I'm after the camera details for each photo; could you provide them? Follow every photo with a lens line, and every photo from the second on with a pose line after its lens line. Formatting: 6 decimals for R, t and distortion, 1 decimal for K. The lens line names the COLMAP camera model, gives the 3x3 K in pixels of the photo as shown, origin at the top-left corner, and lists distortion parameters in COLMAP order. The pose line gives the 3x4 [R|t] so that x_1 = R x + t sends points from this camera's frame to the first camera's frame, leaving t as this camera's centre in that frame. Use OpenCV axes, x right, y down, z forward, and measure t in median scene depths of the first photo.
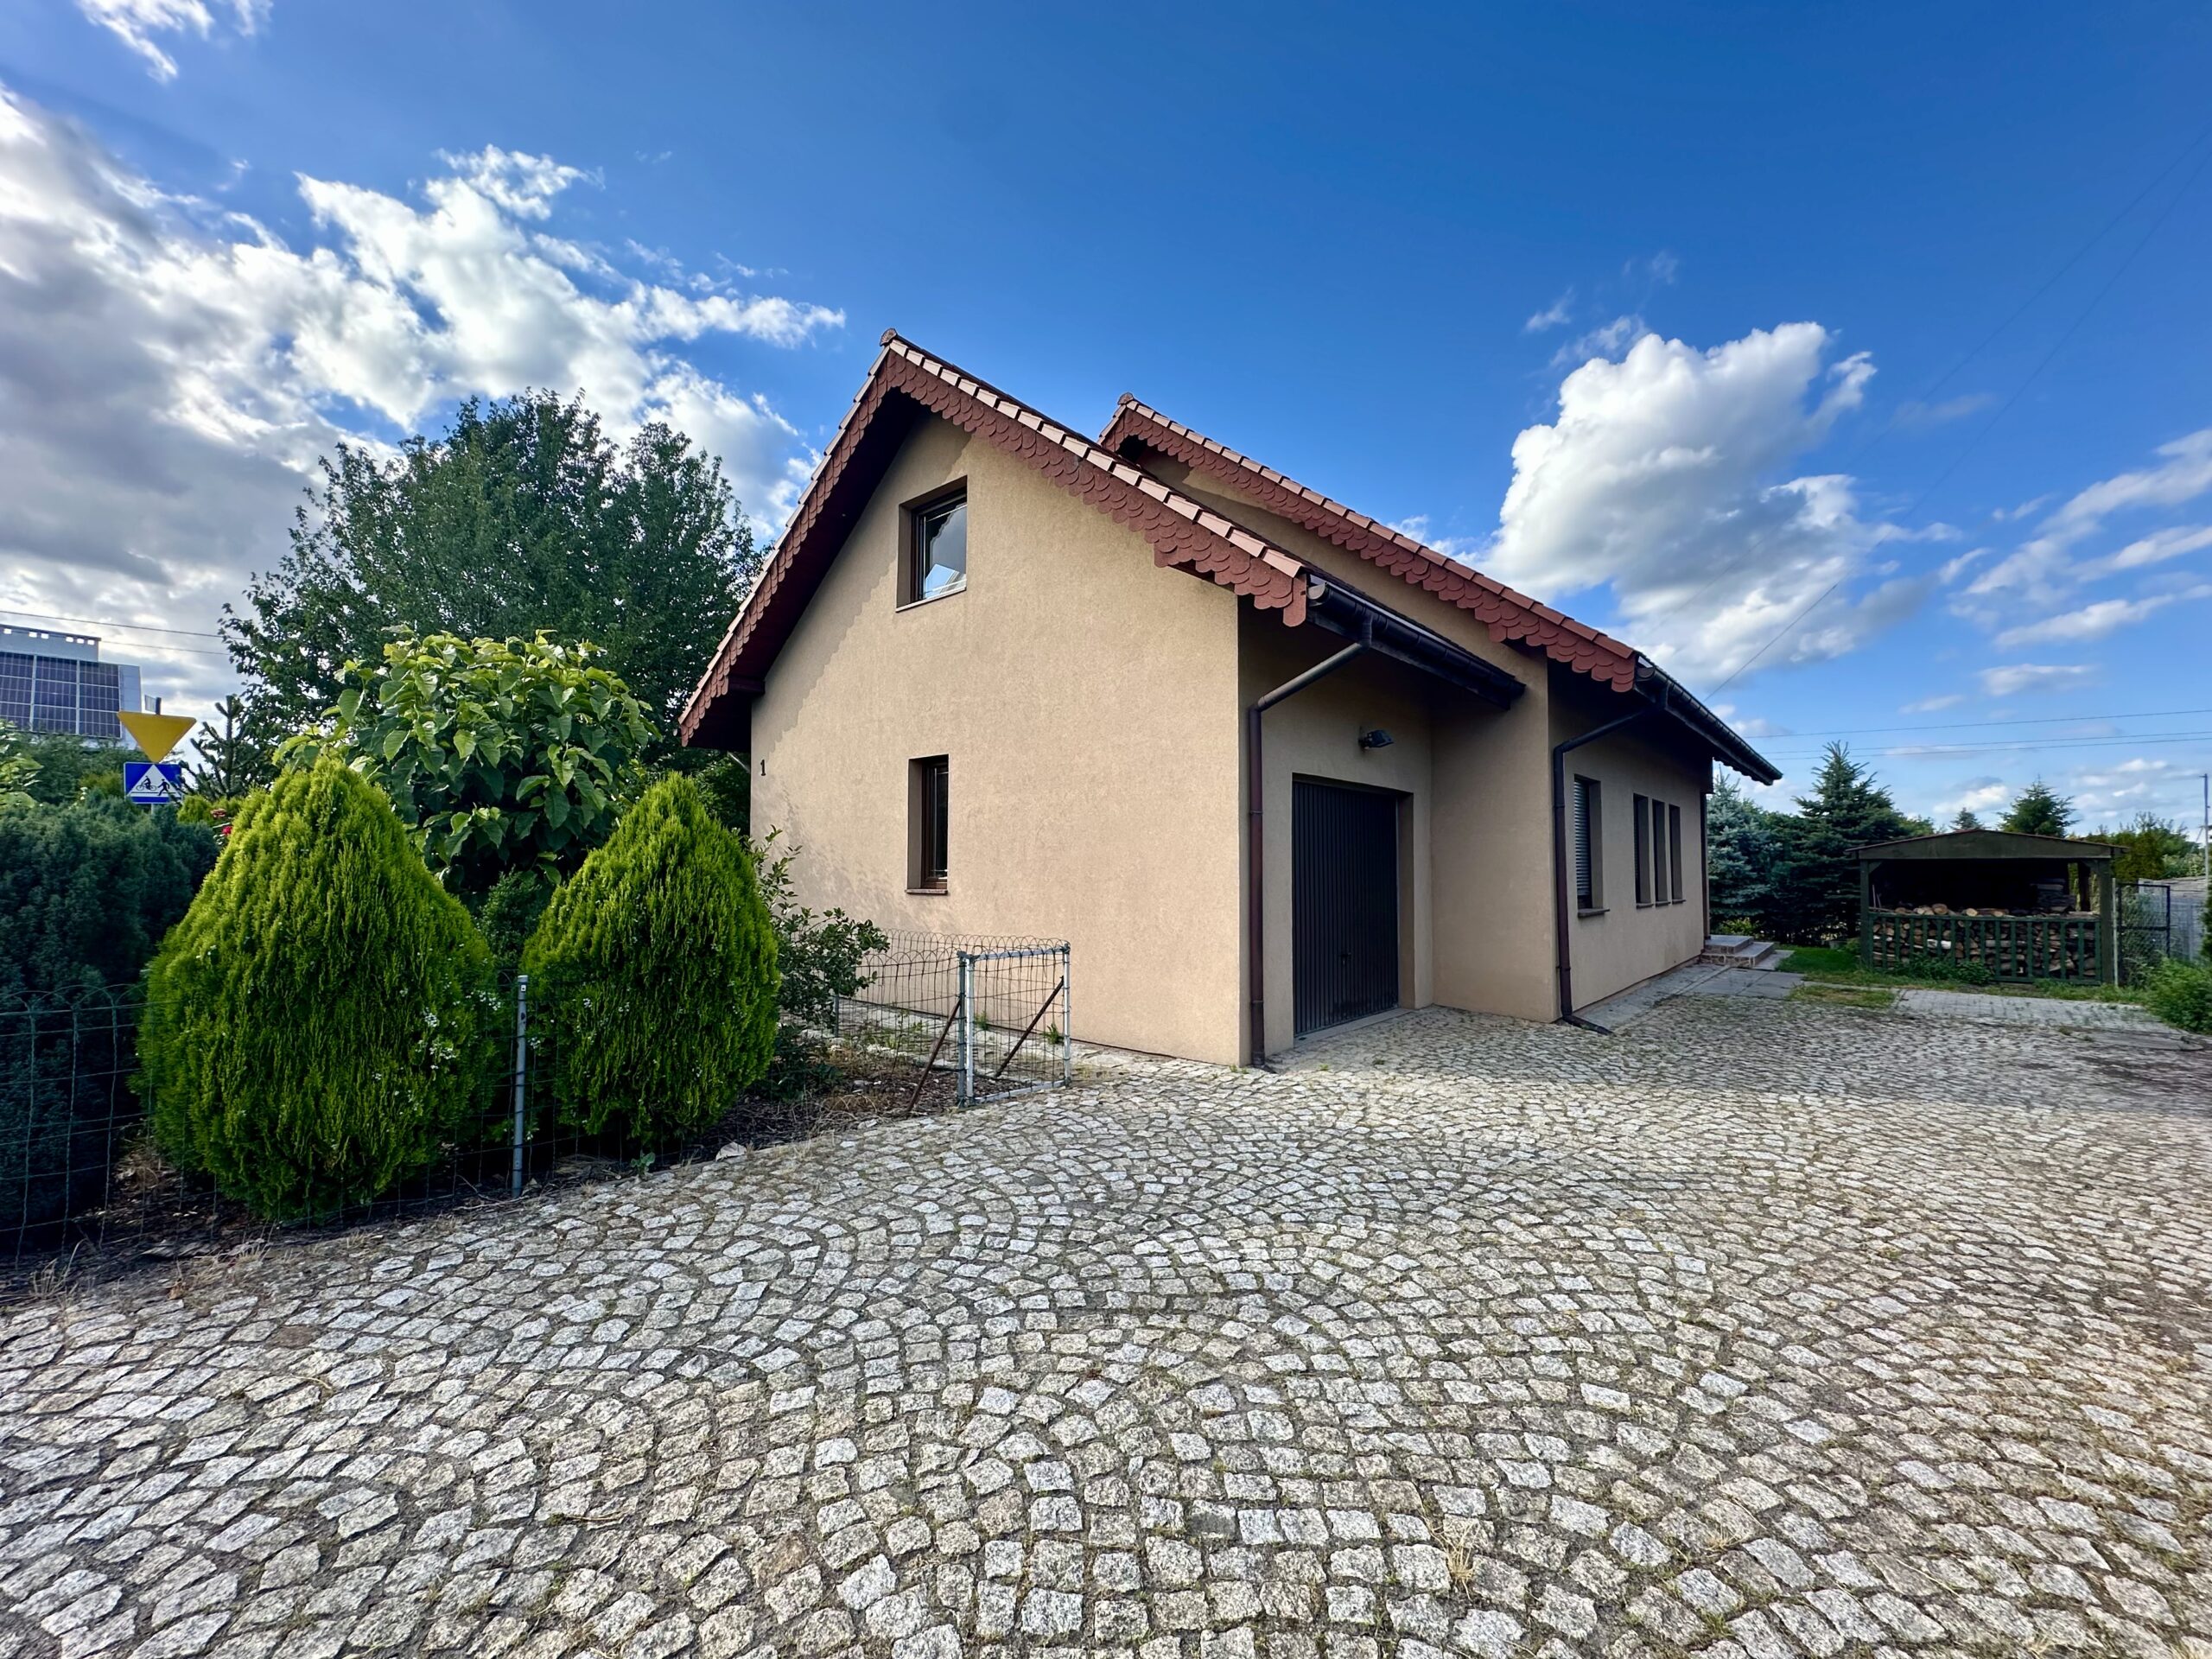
lens RADIAL K [[881.1, 0, 1106.0], [0, 881.1, 829.5], [0, 0, 1]] dist [-0.001465, 0.000408]
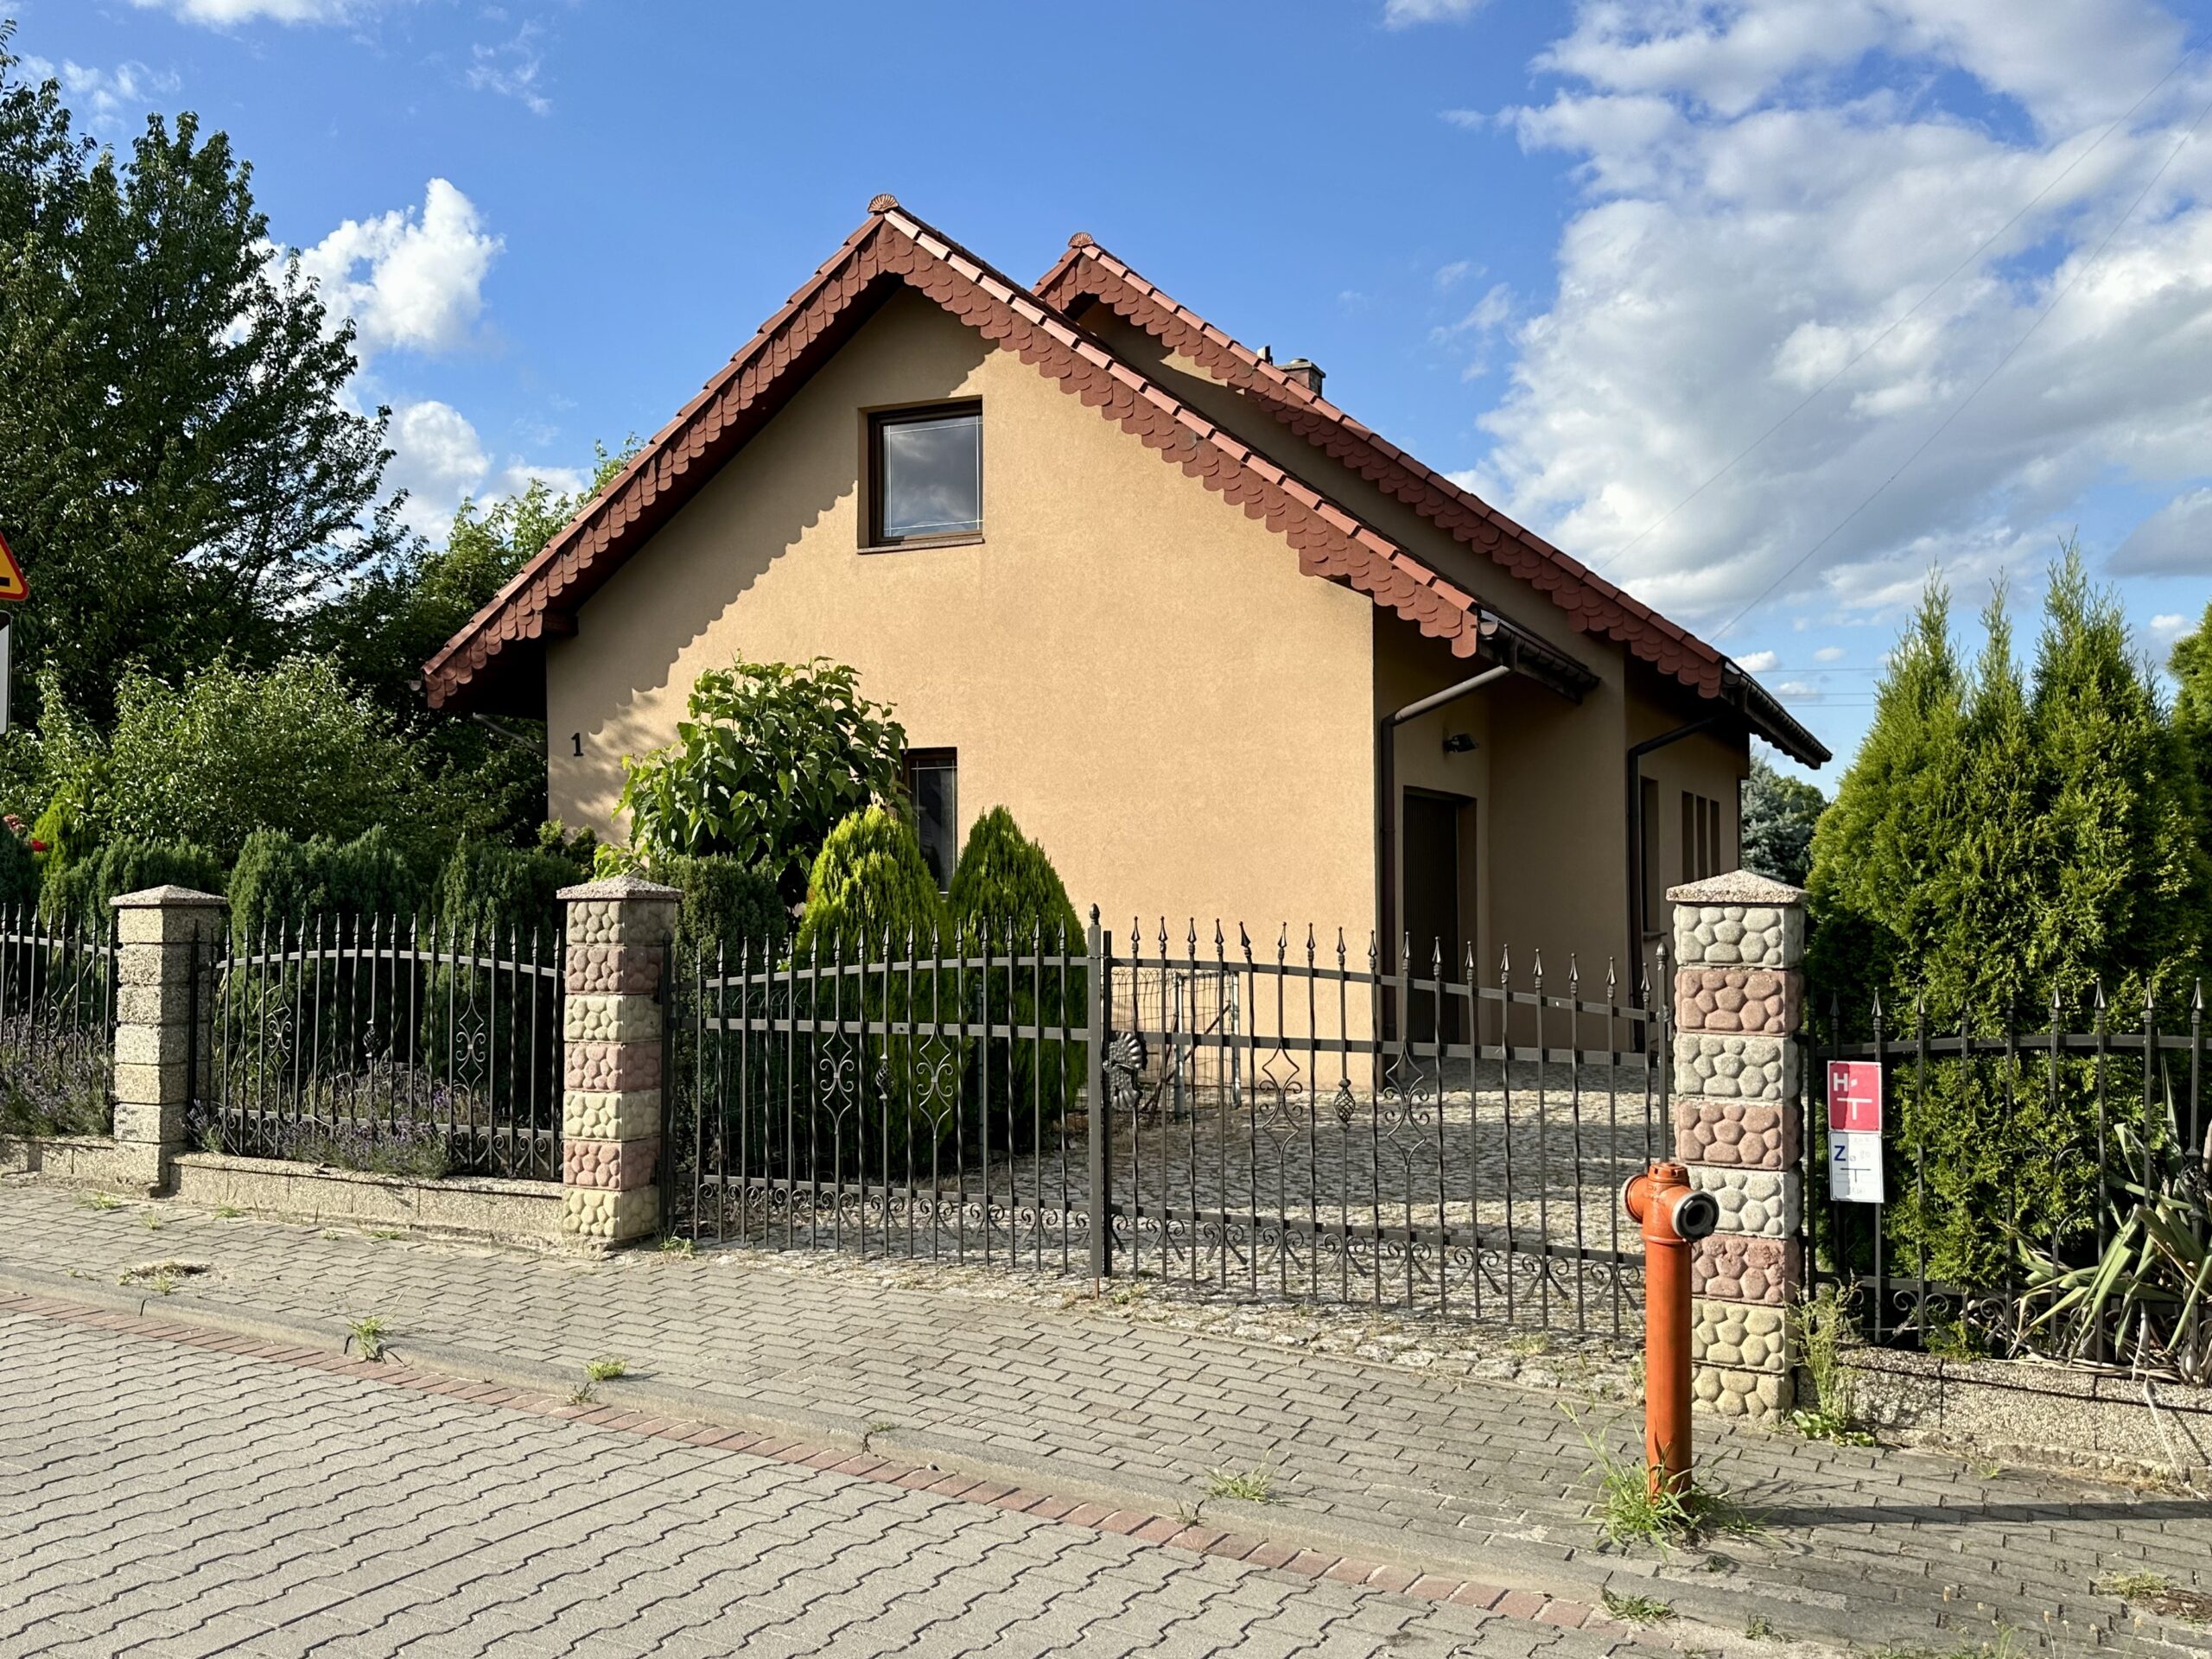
lens RADIAL K [[1794.9, 0, 1106.0], [0, 1794.9, 829.5], [0, 0, 1]] dist [0.192353, -0.296595]
pose [[0.956954, 0.001192, 0.290238, -0.533557], [-0.005757, 0.999873, 0.014872, -0.036691], [-0.290183, -0.015903, 0.956839, -0.611369]]
